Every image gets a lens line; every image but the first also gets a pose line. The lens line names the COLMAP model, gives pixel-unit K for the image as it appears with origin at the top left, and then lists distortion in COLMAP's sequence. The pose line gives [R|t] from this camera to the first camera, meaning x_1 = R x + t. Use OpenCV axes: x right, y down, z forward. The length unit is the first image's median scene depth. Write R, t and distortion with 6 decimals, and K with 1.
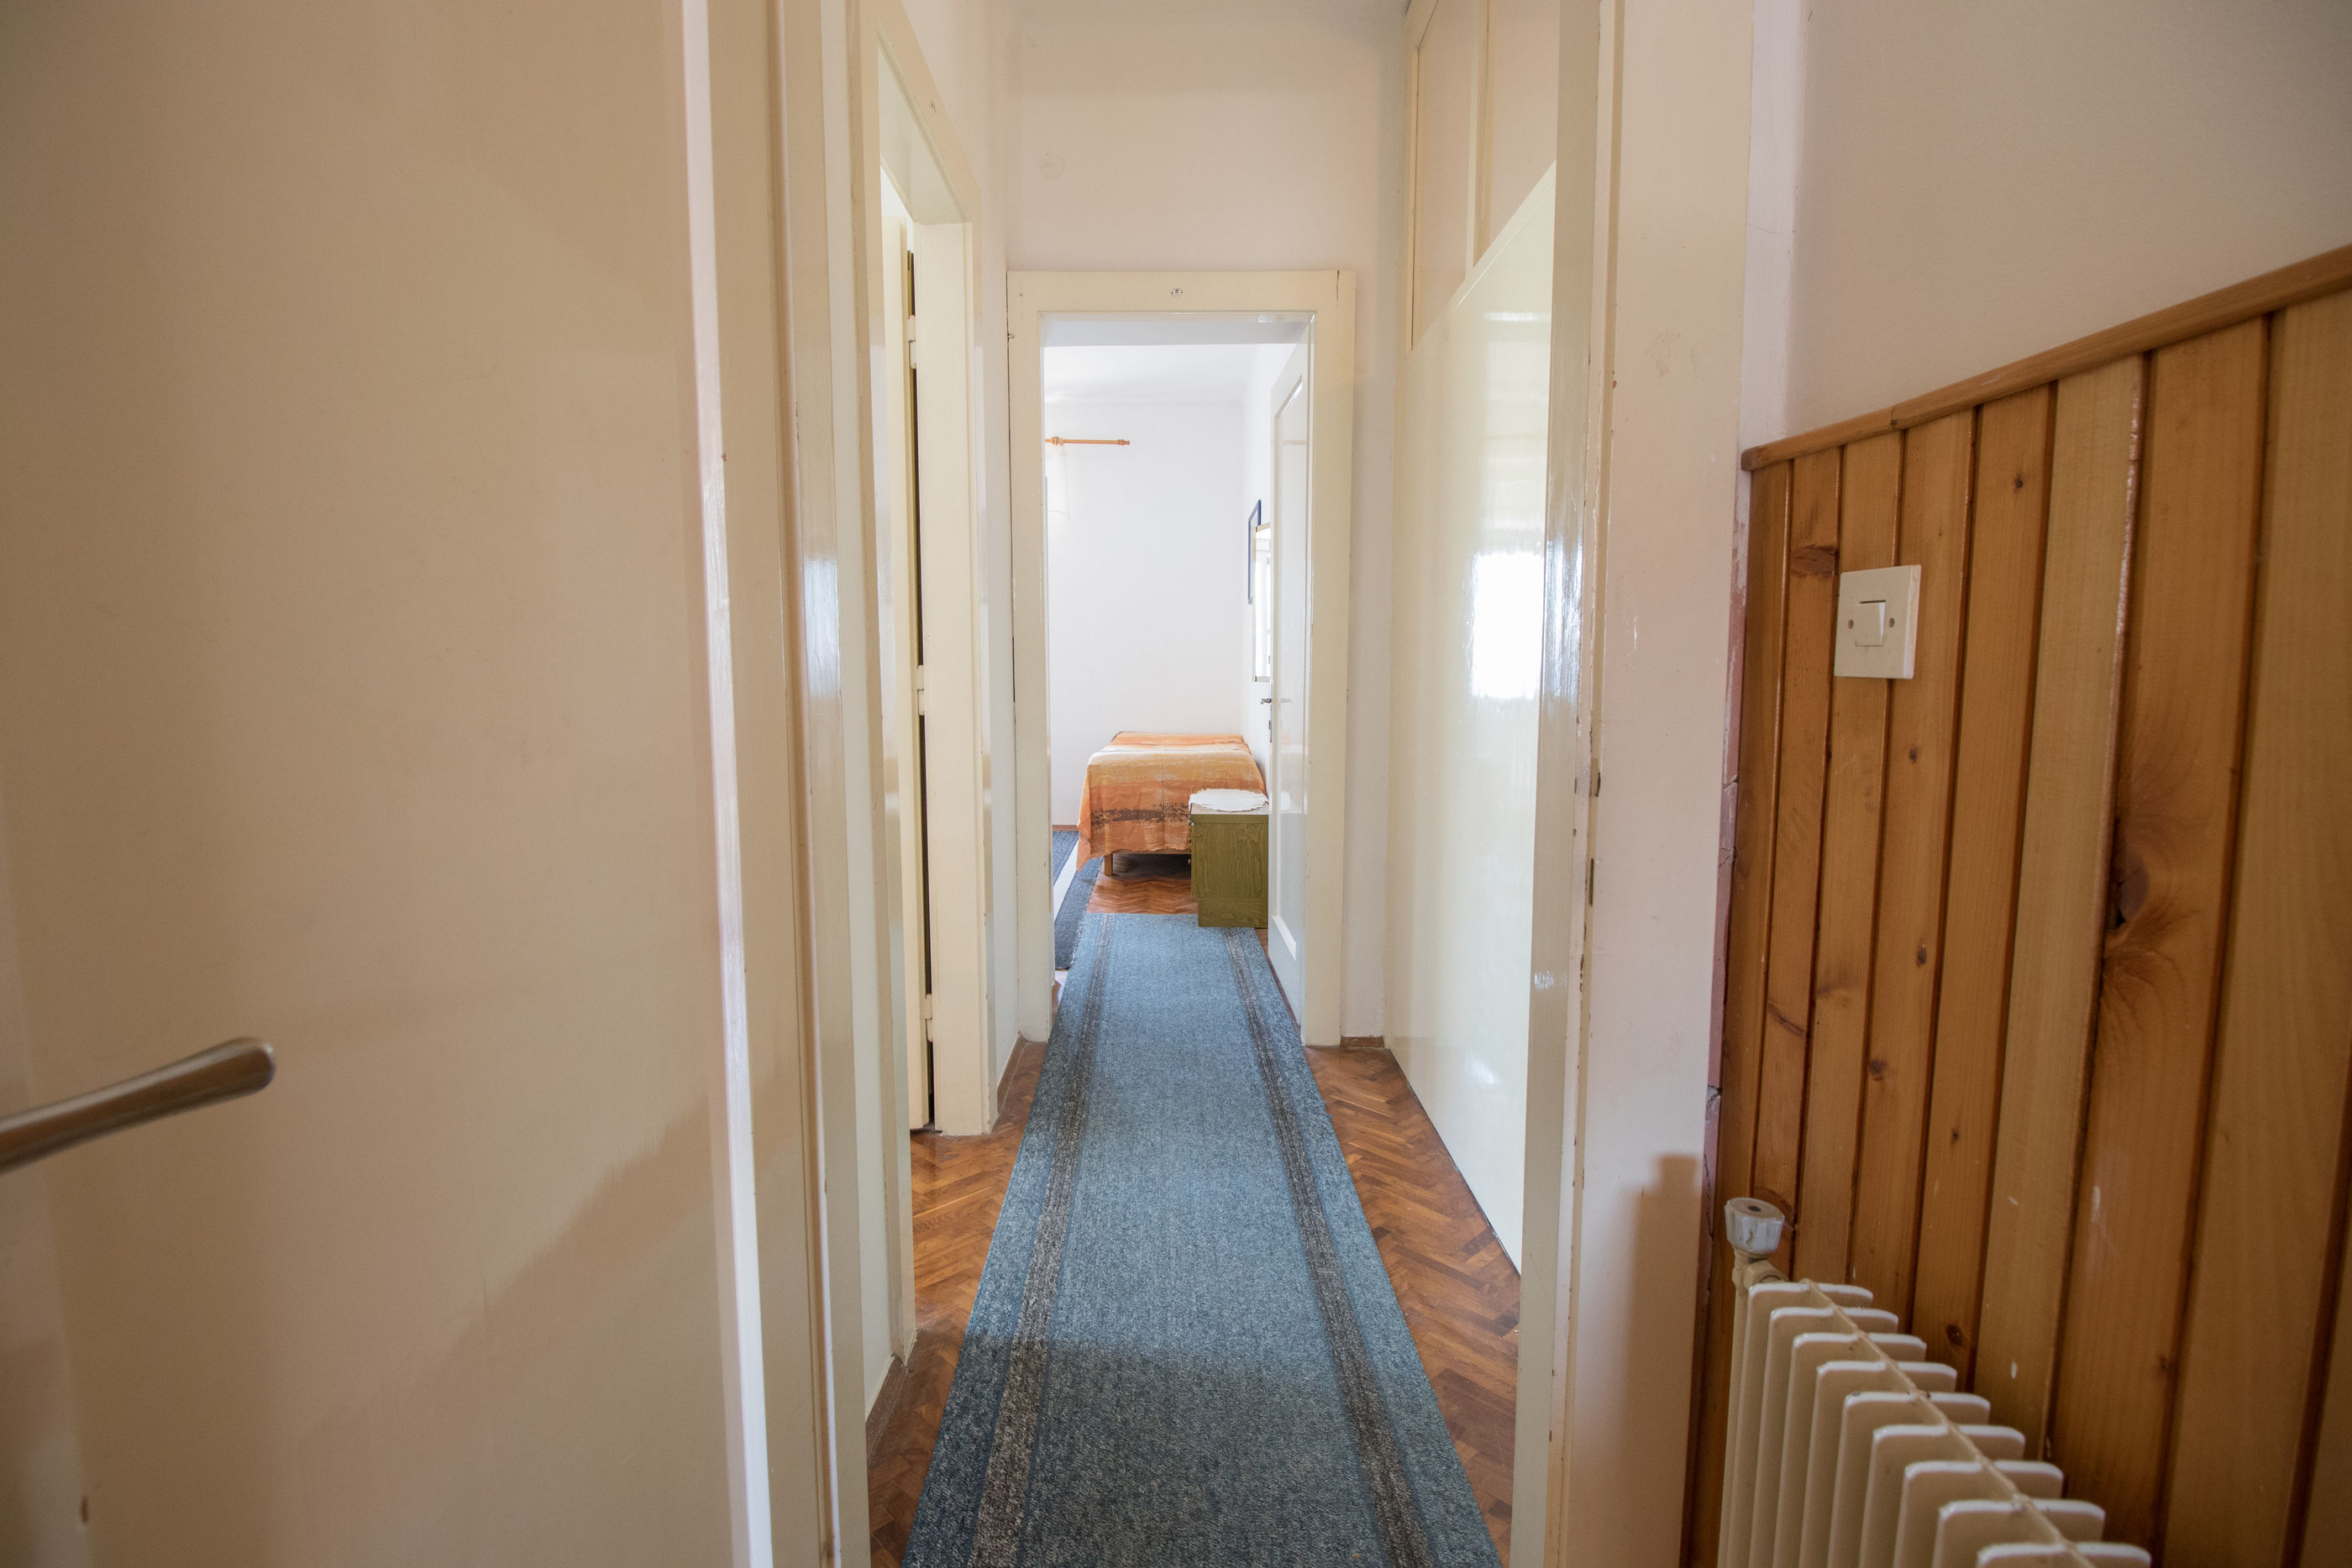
lens RADIAL K [[1082.3, 0, 1147.2], [0, 1082.3, 777.6], [0, 0, 1]] dist [-0.003543, -0.012874]
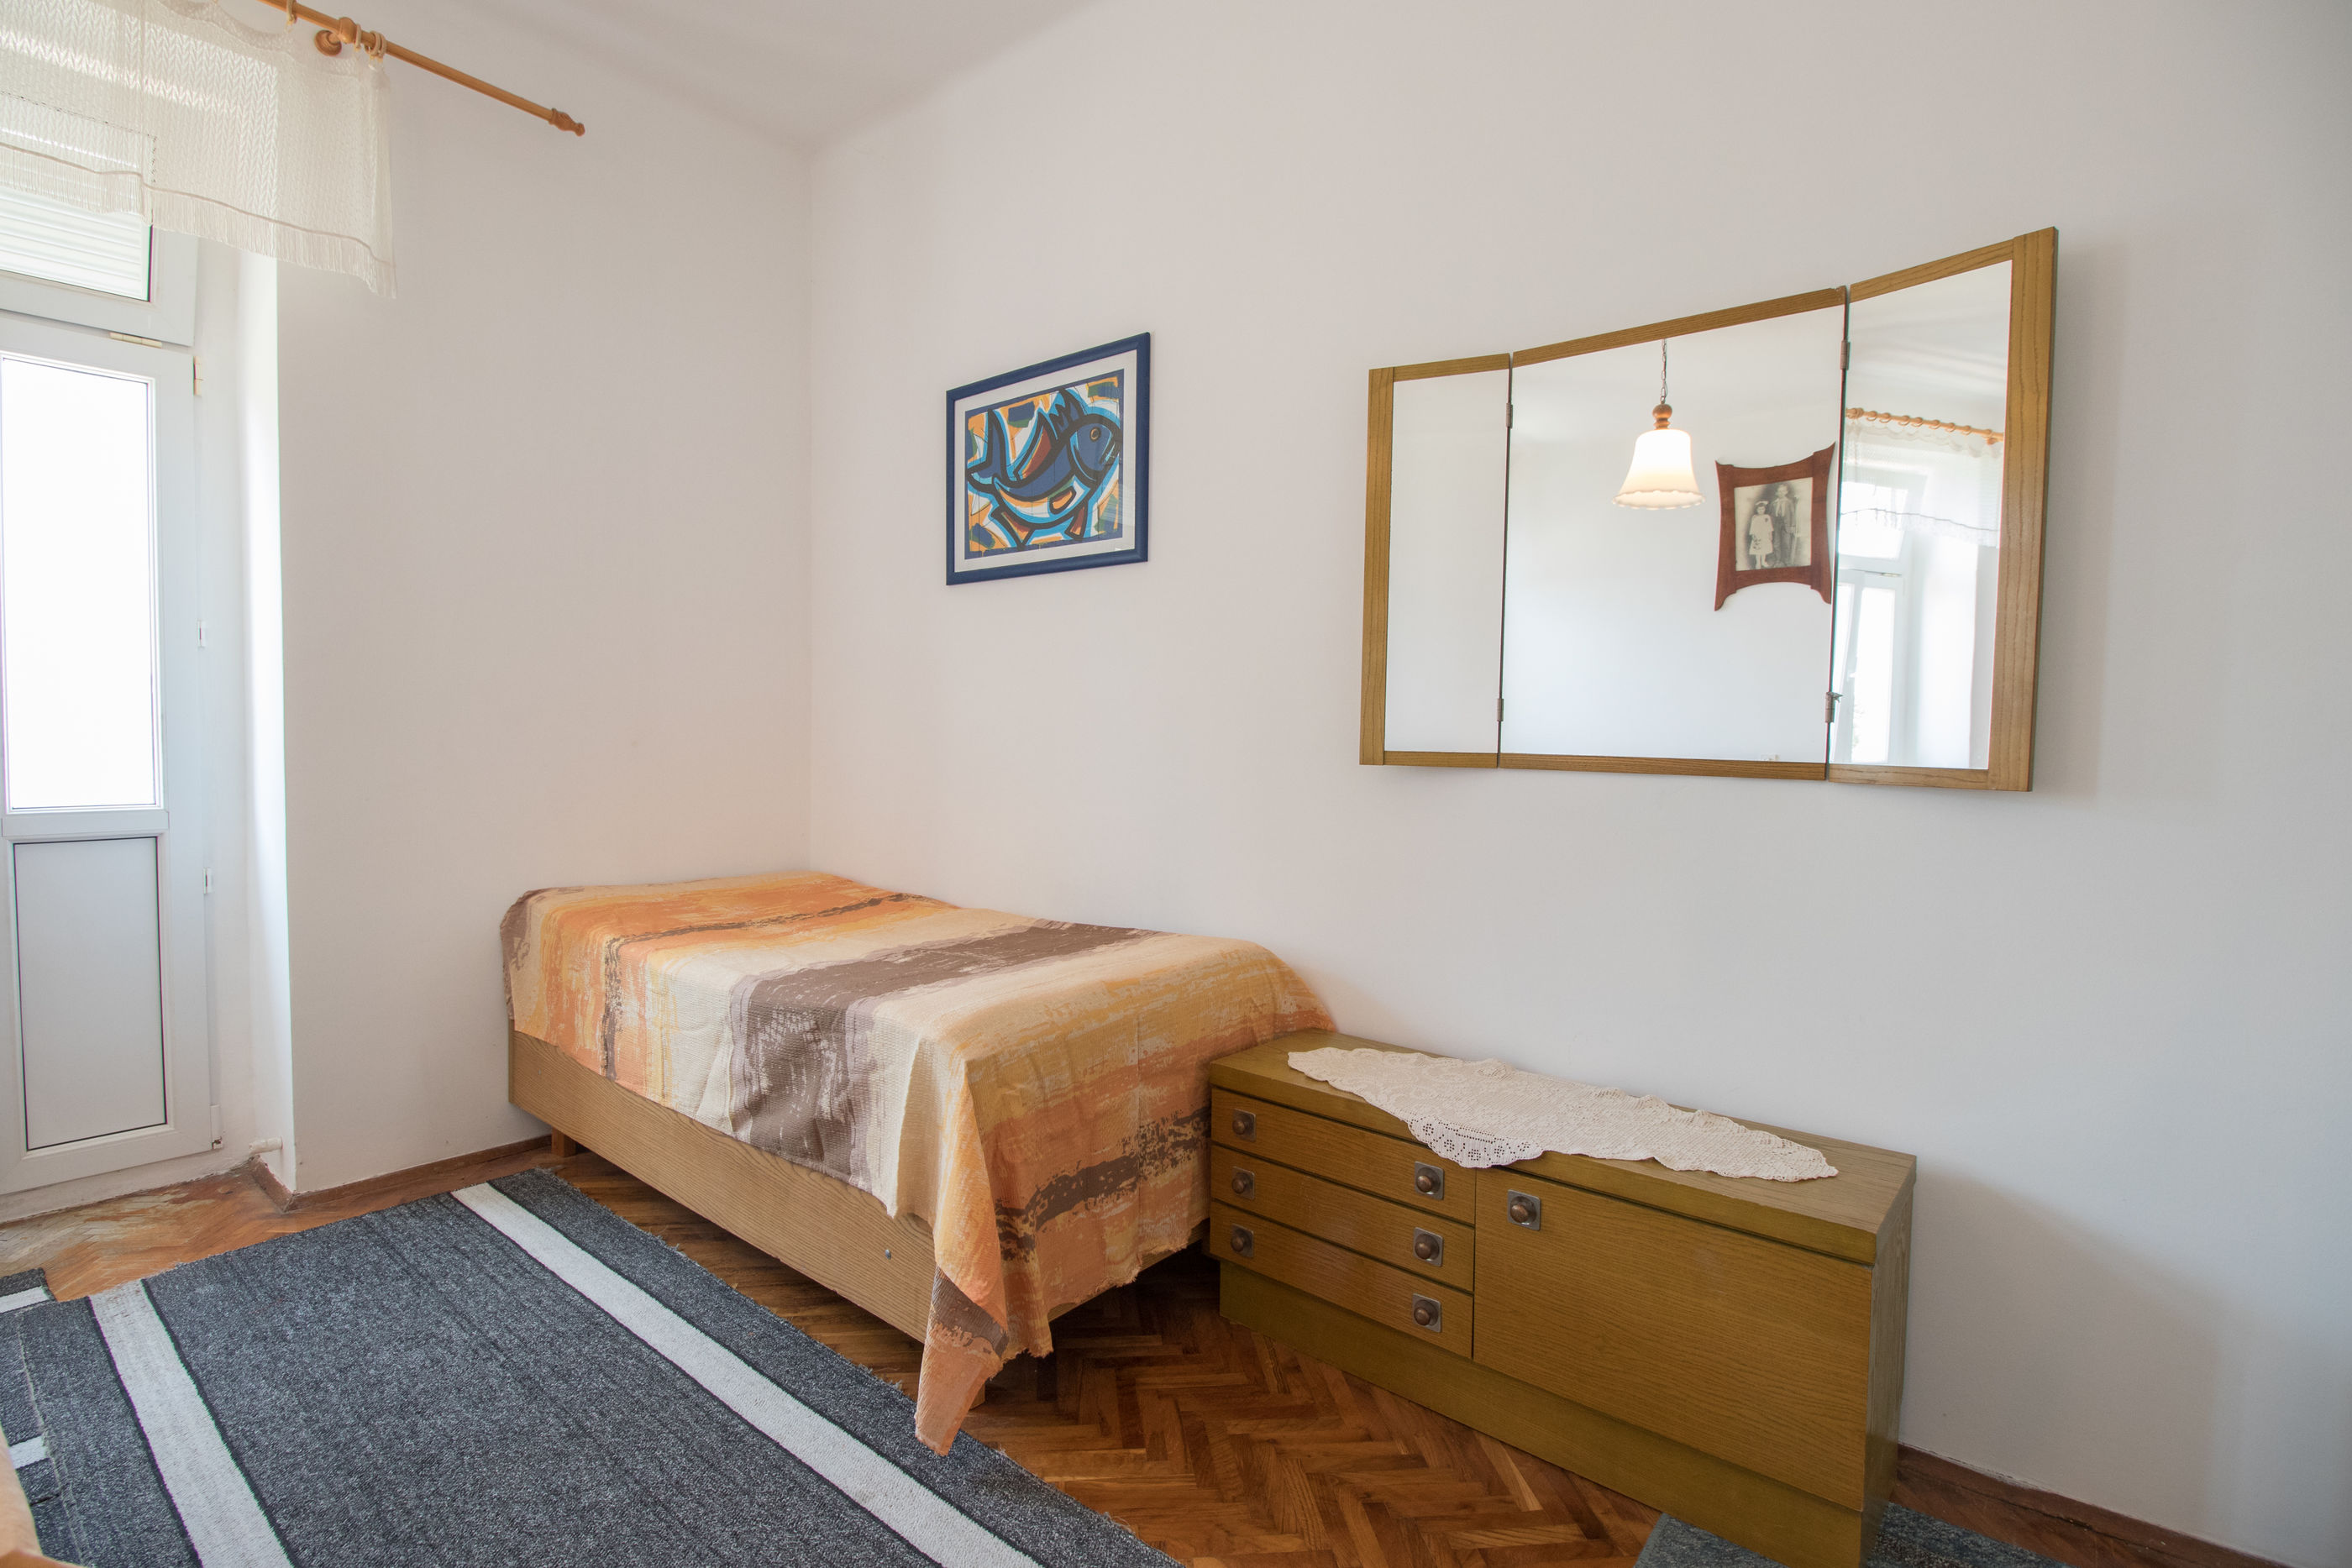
lens RADIAL K [[1072.8, 0, 1176.0], [0, 1072.8, 784.0], [0, 0, 1]] dist [0.003418, 0.000449]
pose [[0.598006, -0.001170, 0.801491, -0.258135], [0.053777, 0.997804, -0.038668, -0.073089], [-0.799685, 0.066226, 0.596756, 0.807804]]
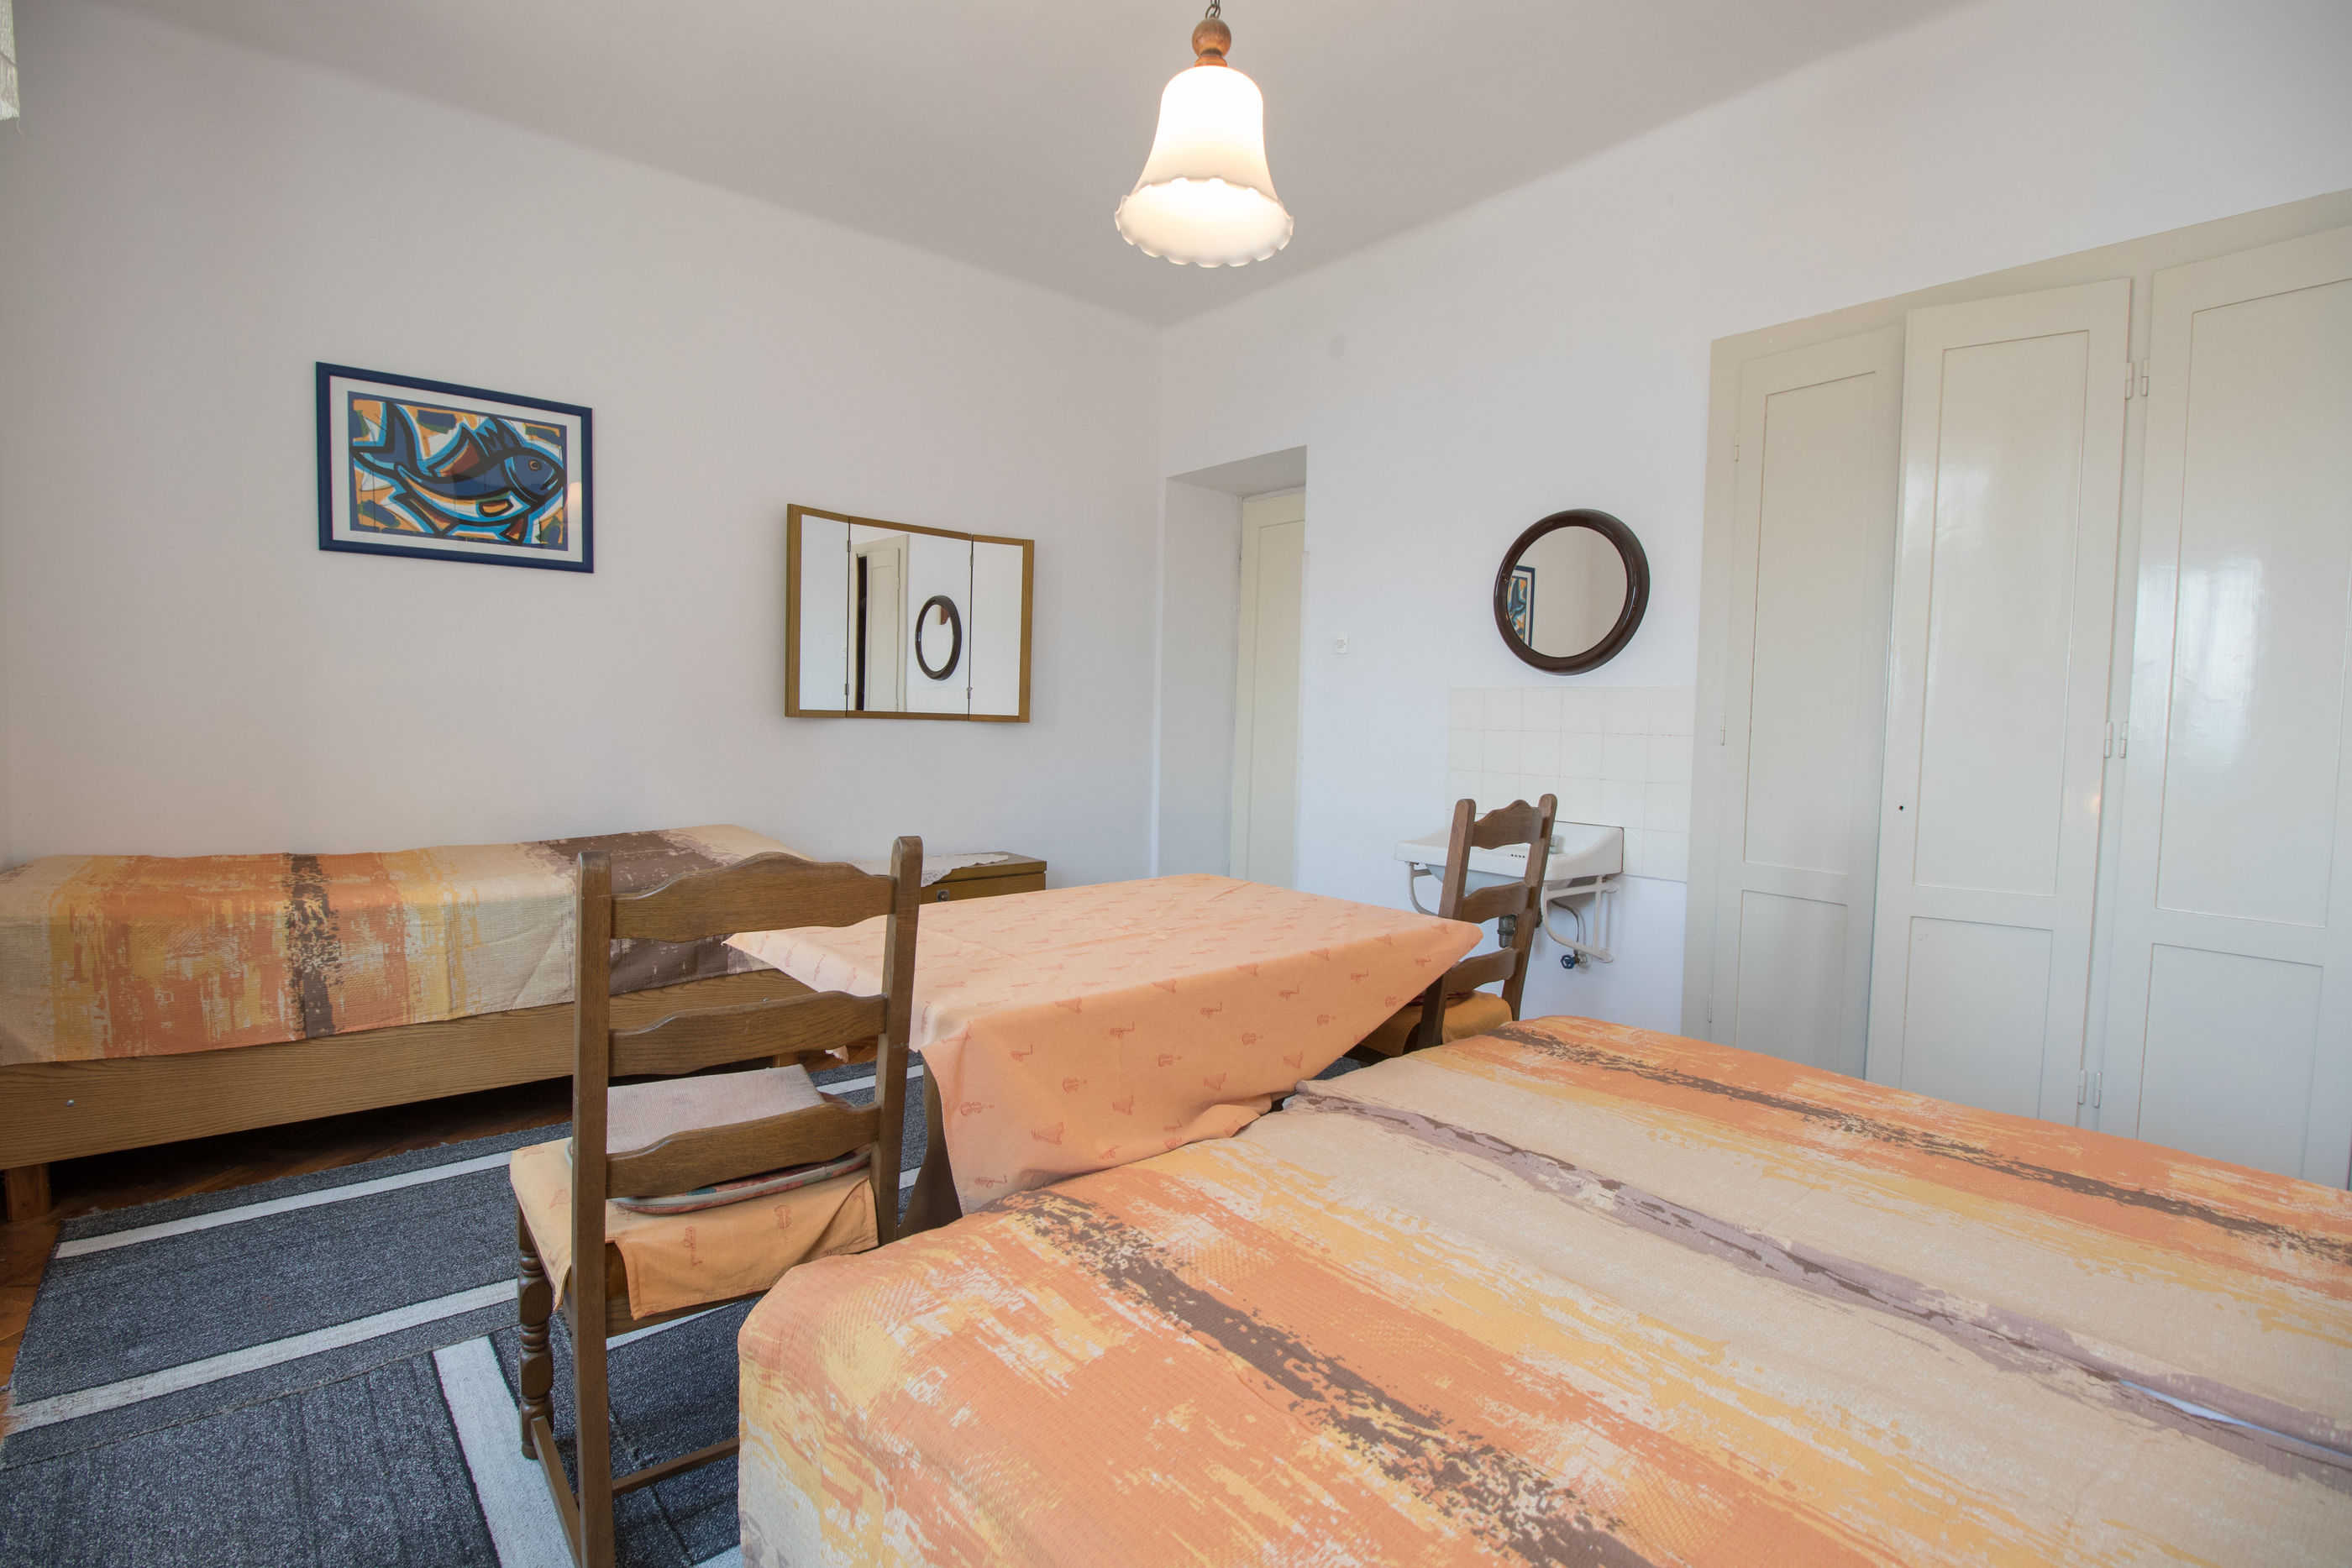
lens RADIAL K [[1187.1, 0, 1176.0], [0, 1187.1, 784.0], [0, 0, 1]] dist [-0.002630, -0.031907]
pose [[-0.677229, -0.048077, 0.734200, -0.460514], [0.061585, 0.990657, 0.121678, -0.100356], [-0.733190, 0.127620, -0.667941, 1.067513]]
